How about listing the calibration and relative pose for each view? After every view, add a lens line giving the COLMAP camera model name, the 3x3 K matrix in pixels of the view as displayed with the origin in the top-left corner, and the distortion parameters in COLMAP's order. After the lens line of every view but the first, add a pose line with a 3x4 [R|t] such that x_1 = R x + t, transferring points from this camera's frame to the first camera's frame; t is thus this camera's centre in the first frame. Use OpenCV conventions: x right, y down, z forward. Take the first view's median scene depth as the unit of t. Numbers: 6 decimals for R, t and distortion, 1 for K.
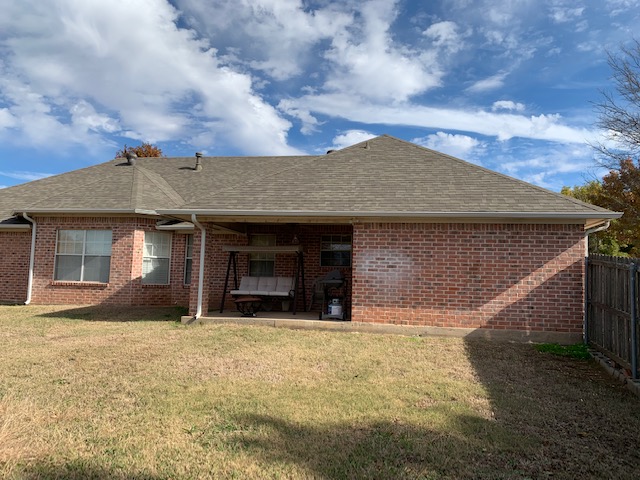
lens RADIAL K [[499.5, 0, 320.0], [0, 499.5, 240.0], [0, 0, 1]] dist [0.053780, -0.003958]
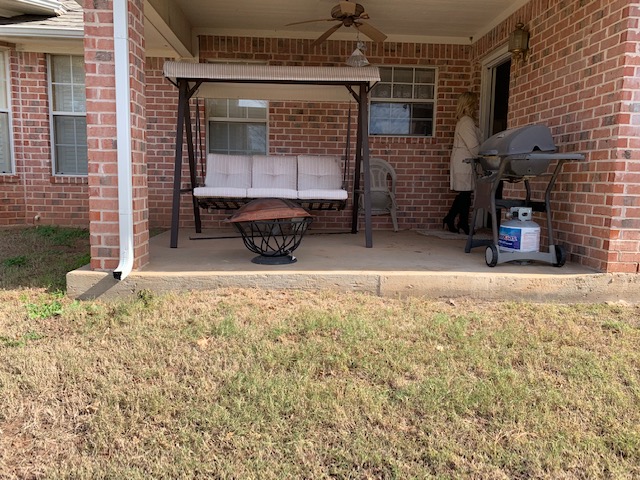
lens RADIAL K [[499.5, 0, 320.0], [0, 499.5, 240.0], [0, 0, 1]] dist [0.053780, -0.003958]
pose [[0.971929, -0.033336, 0.232901, -0.196878], [-0.014414, 0.979614, 0.200369, 0.068919], [-0.234833, -0.198102, 0.951635, 0.674203]]
